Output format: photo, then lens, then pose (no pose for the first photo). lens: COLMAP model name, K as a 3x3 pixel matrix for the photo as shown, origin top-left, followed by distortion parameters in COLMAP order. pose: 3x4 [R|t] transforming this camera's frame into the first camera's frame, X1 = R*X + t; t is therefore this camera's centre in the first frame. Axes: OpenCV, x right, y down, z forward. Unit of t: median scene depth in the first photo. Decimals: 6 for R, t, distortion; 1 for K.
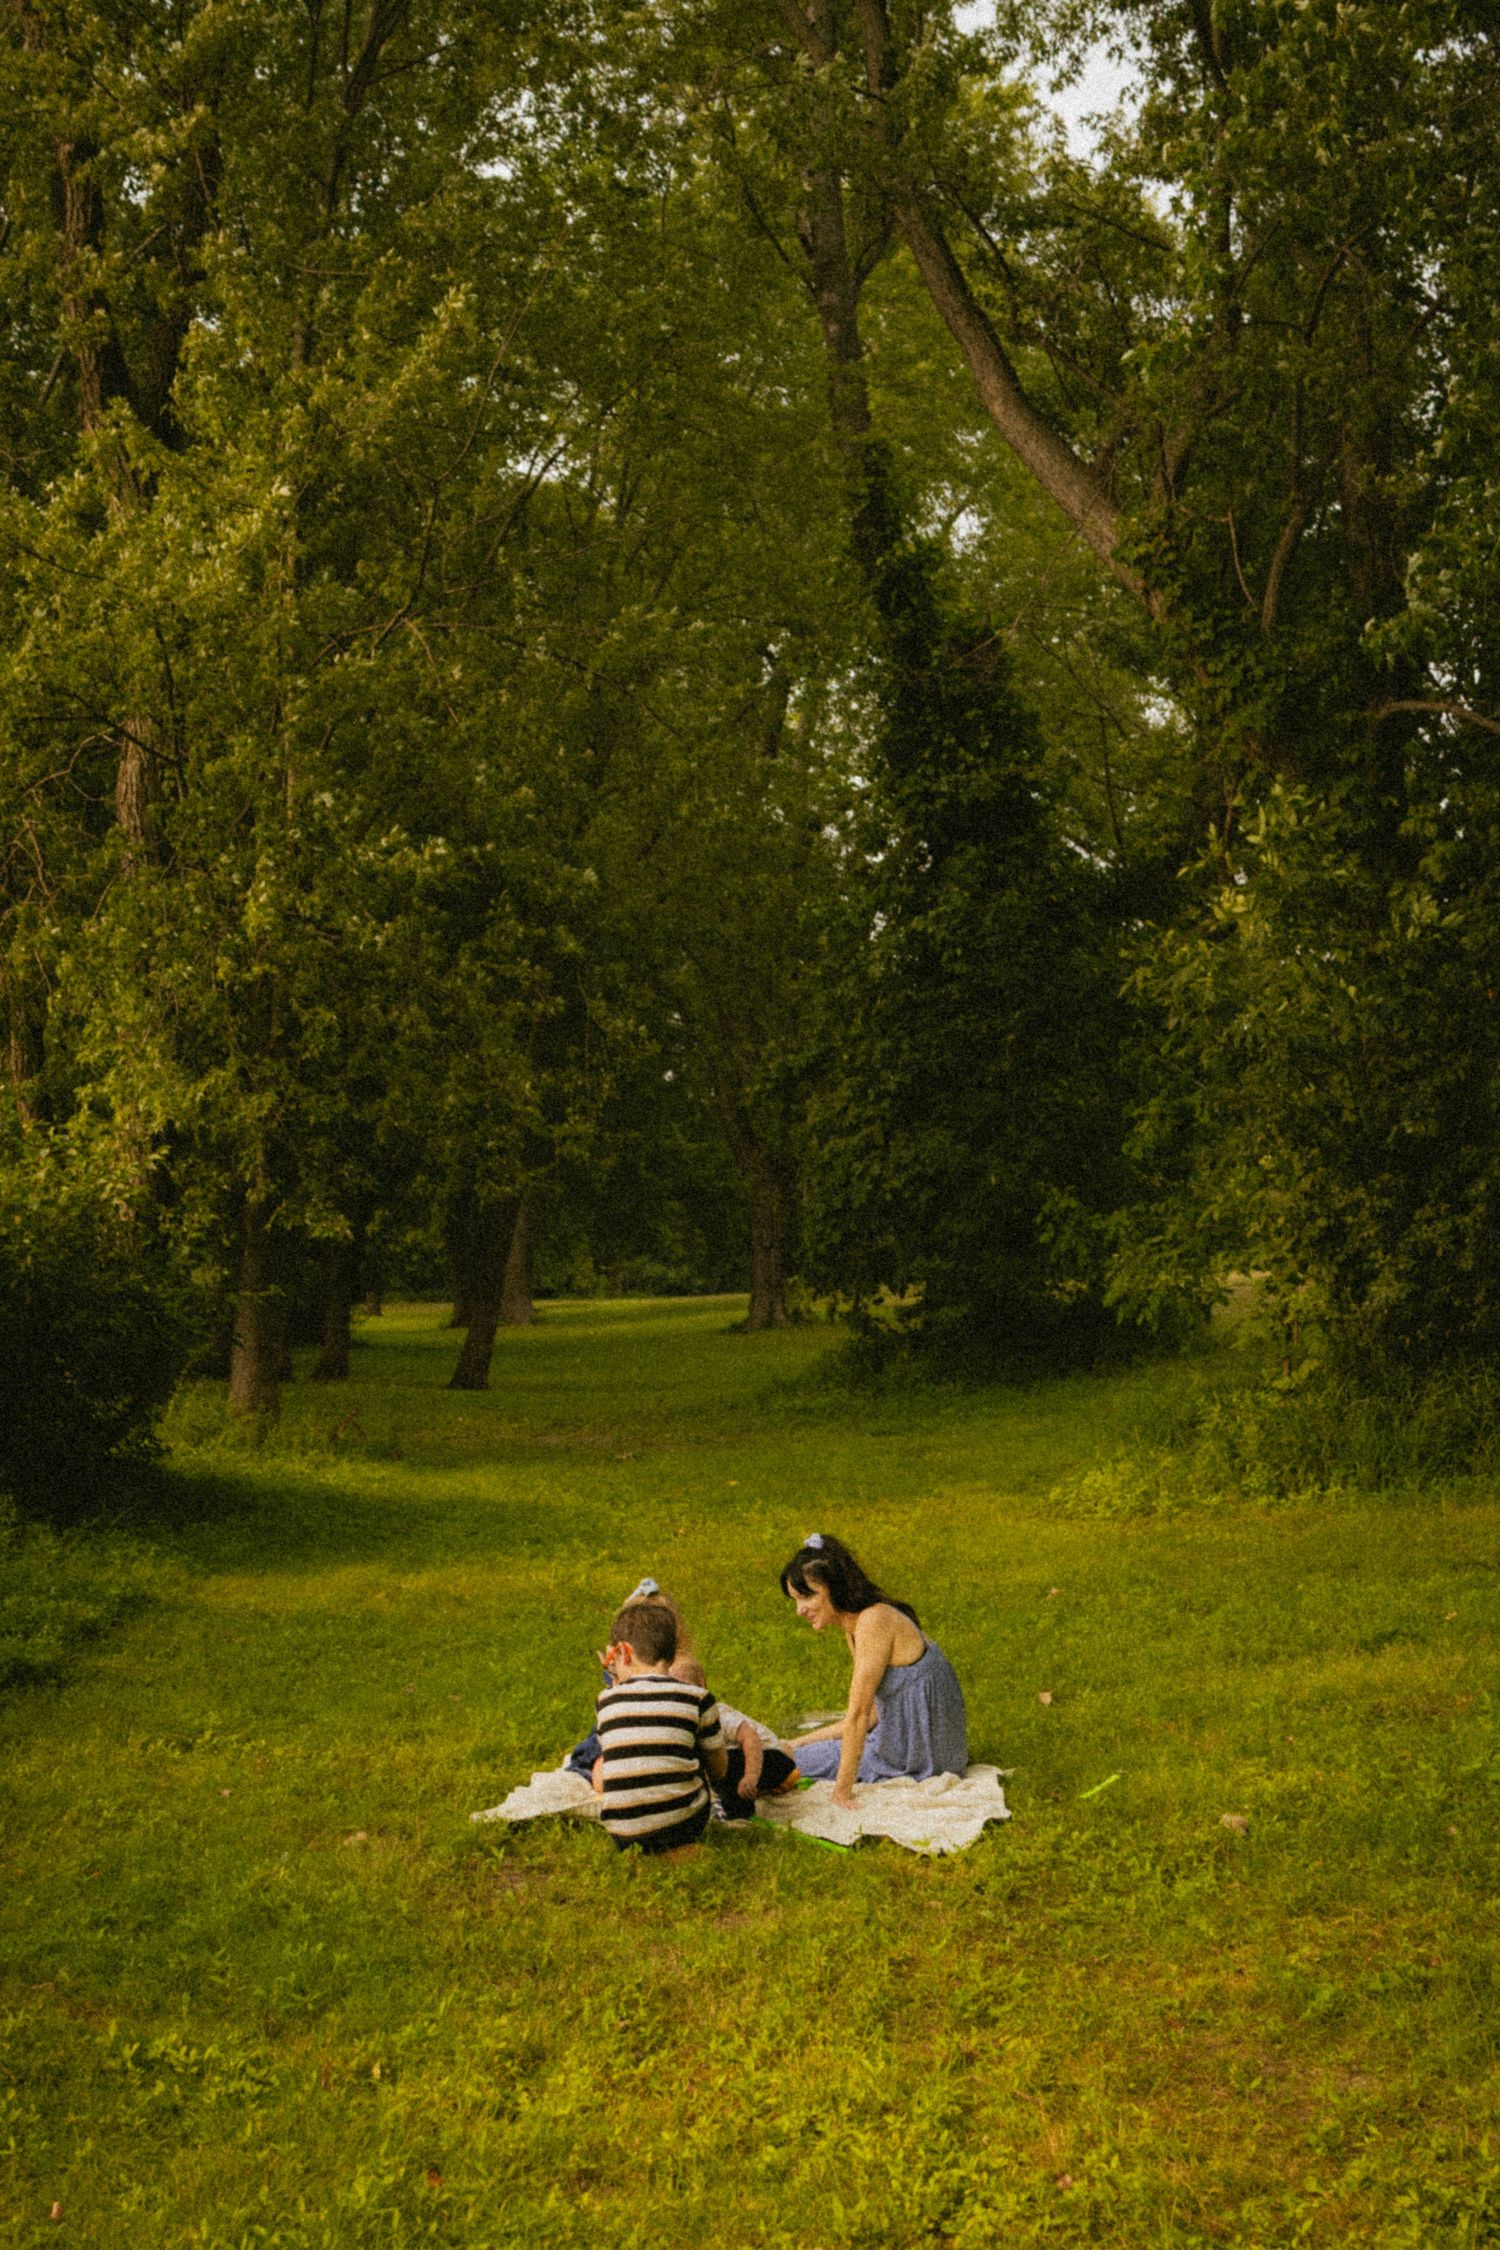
lens RADIAL K [[2437.1, 0, 777.7], [0, 2437.1, 1131.1], [0, 0, 1]] dist [0.004375, -0.012464]
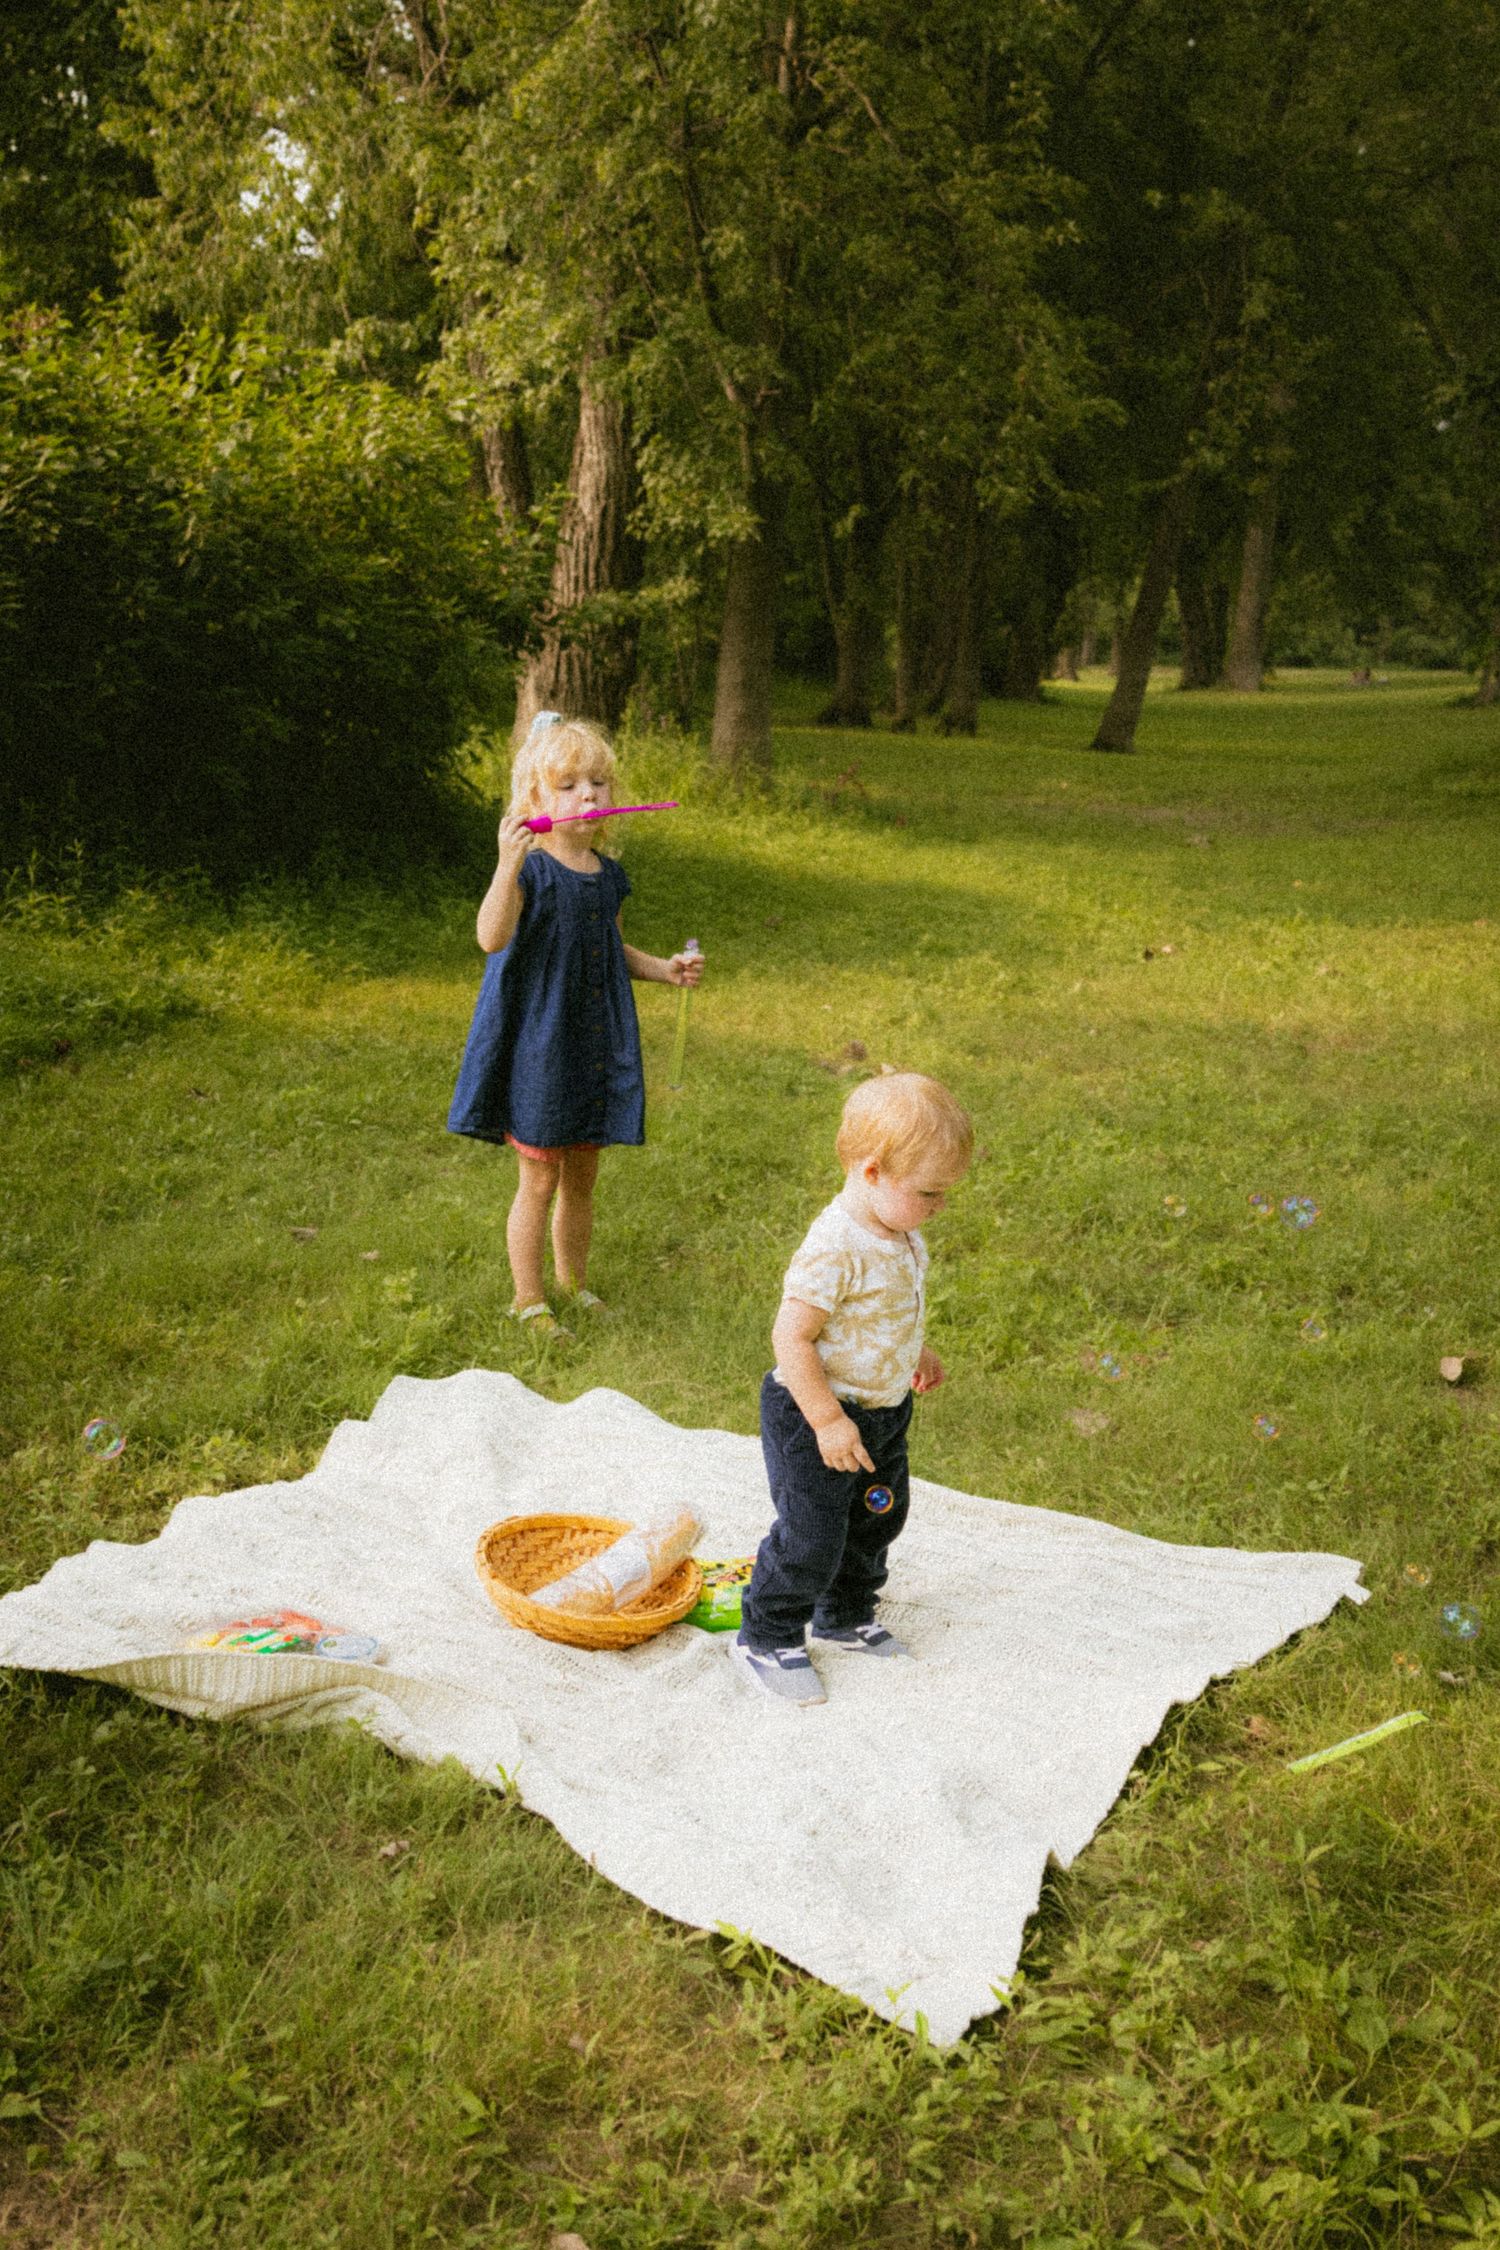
lens RADIAL K [[2439.5, 0, 750.0], [0, 2439.5, 1125.0], [0, 0, 1]] dist [-0.001794, 0.004784]
pose [[0.949281, 0.095123, -0.299696, 0.053757], [-0.016201, 0.966672, 0.255505, 0.021587], [0.314012, -0.237691, 0.919184, 0.195949]]
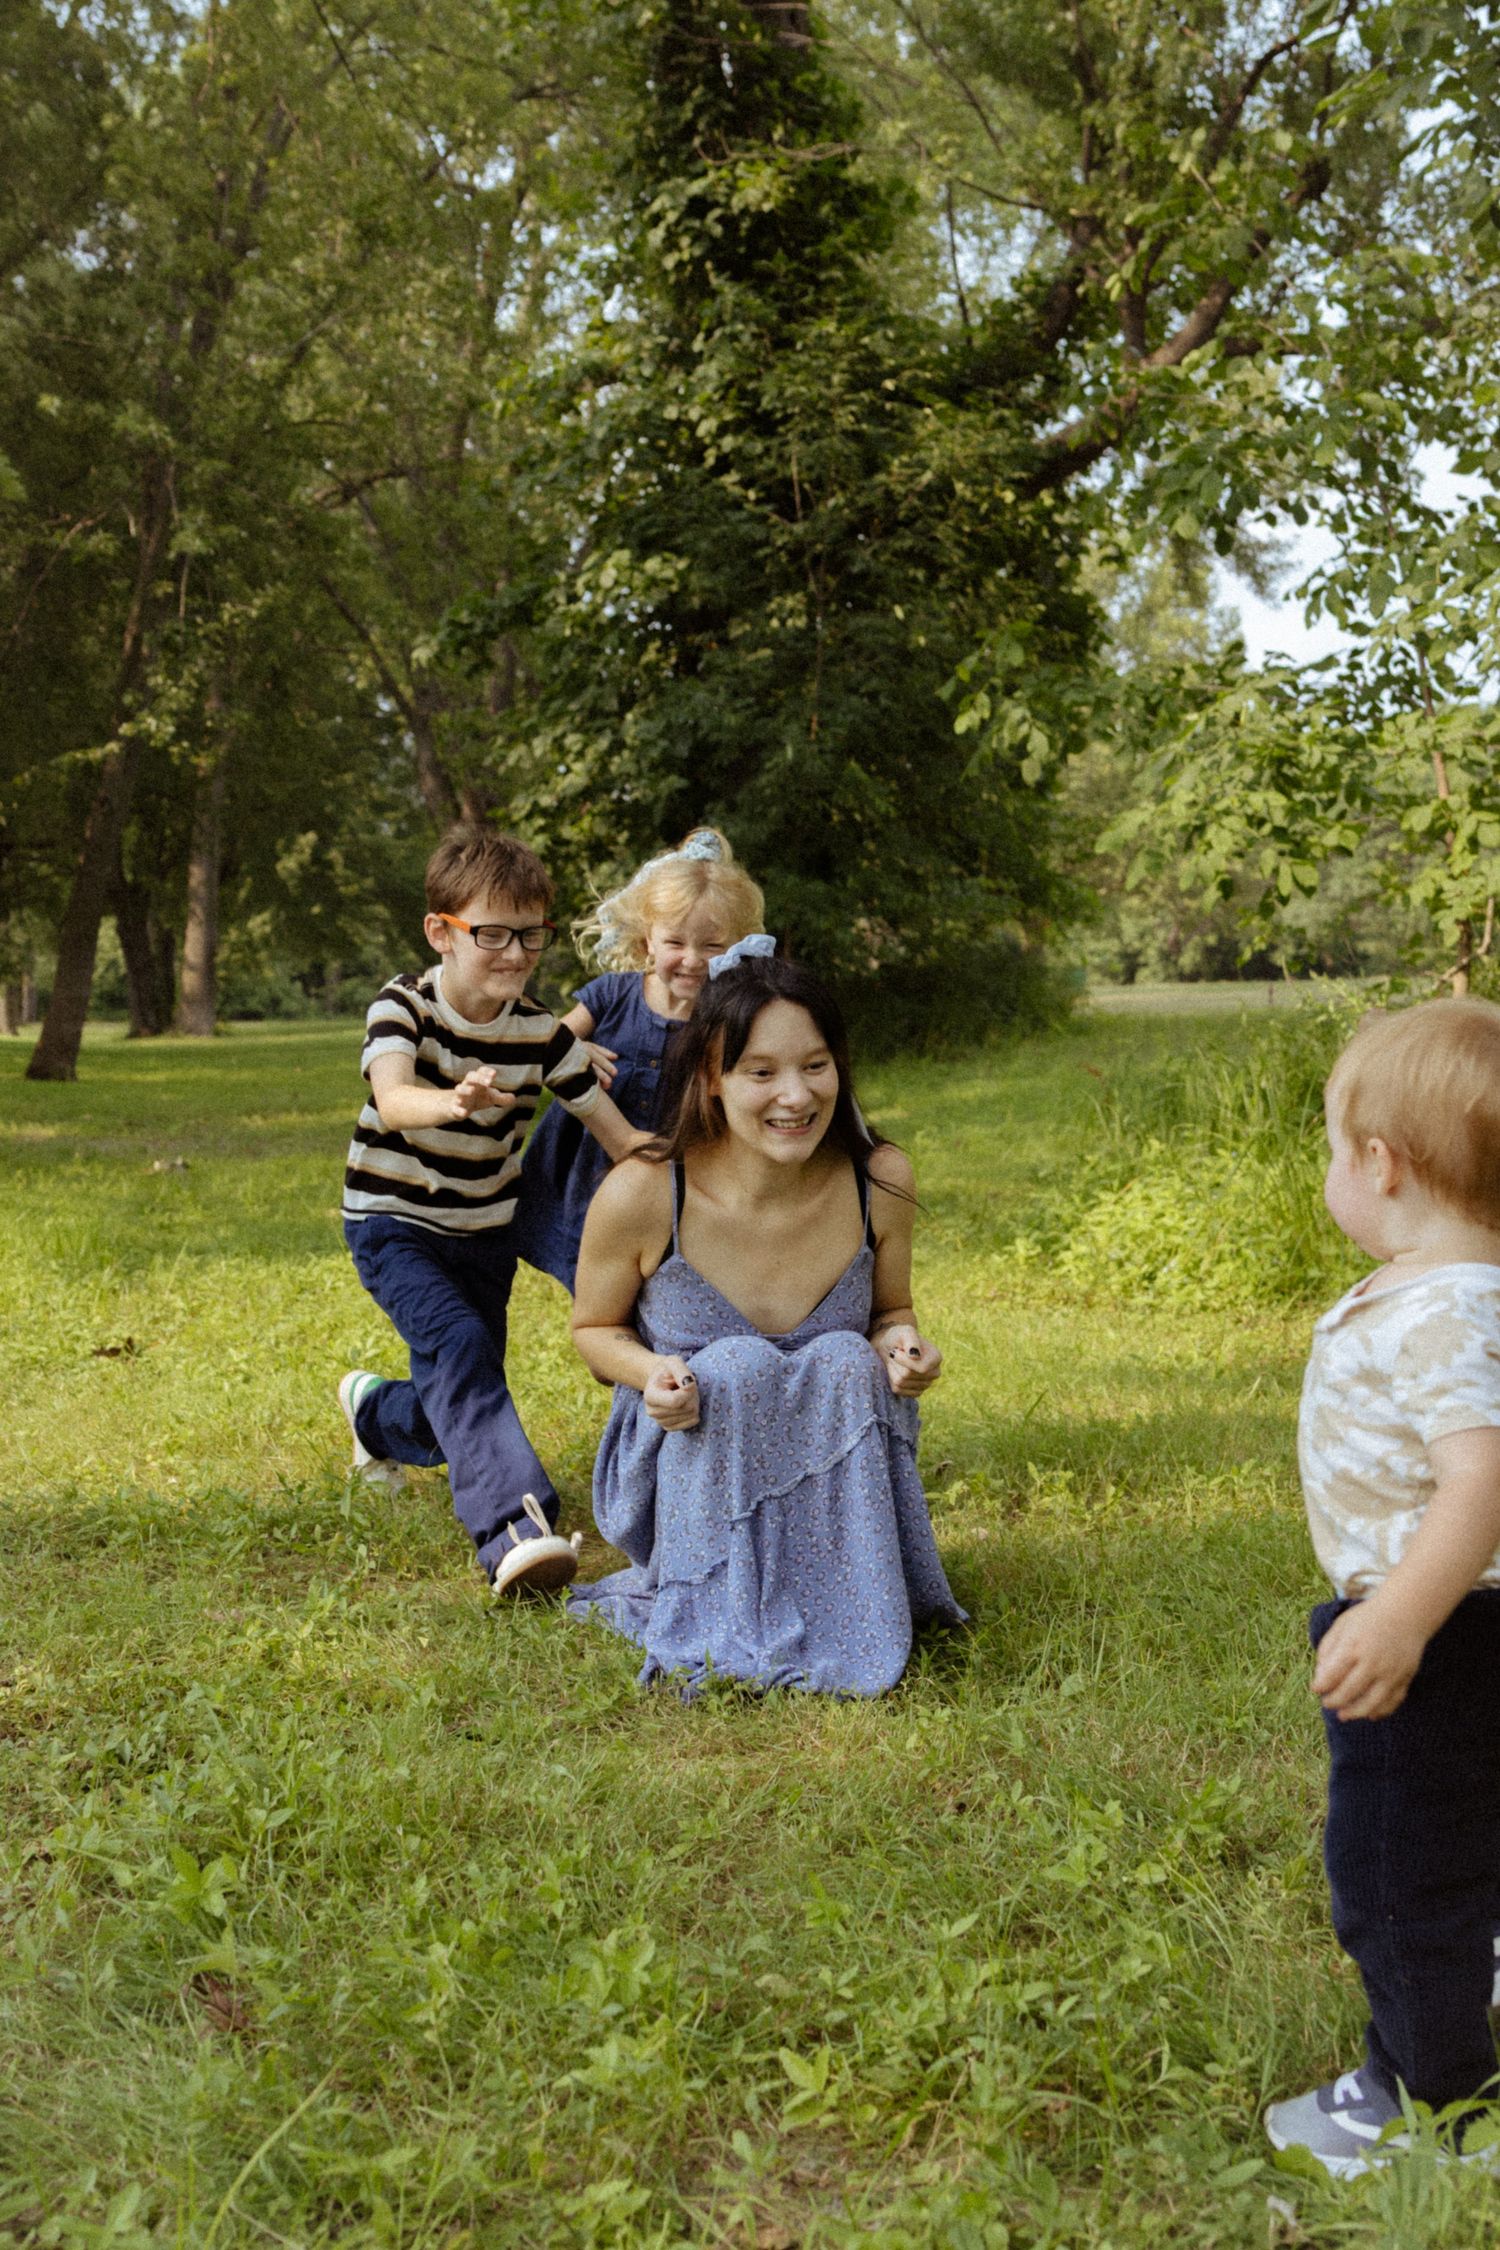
lens RADIAL K [[2437.1, 0, 777.7], [0, 2437.1, 1131.1], [0, 0, 1]] dist [0.004375, -0.012464]
pose [[0.993313, 0.009493, 0.115057, 0.015373], [-0.021874, 0.994036, 0.106831, 0.065440], [-0.113357, -0.108634, 0.987598, 0.441502]]
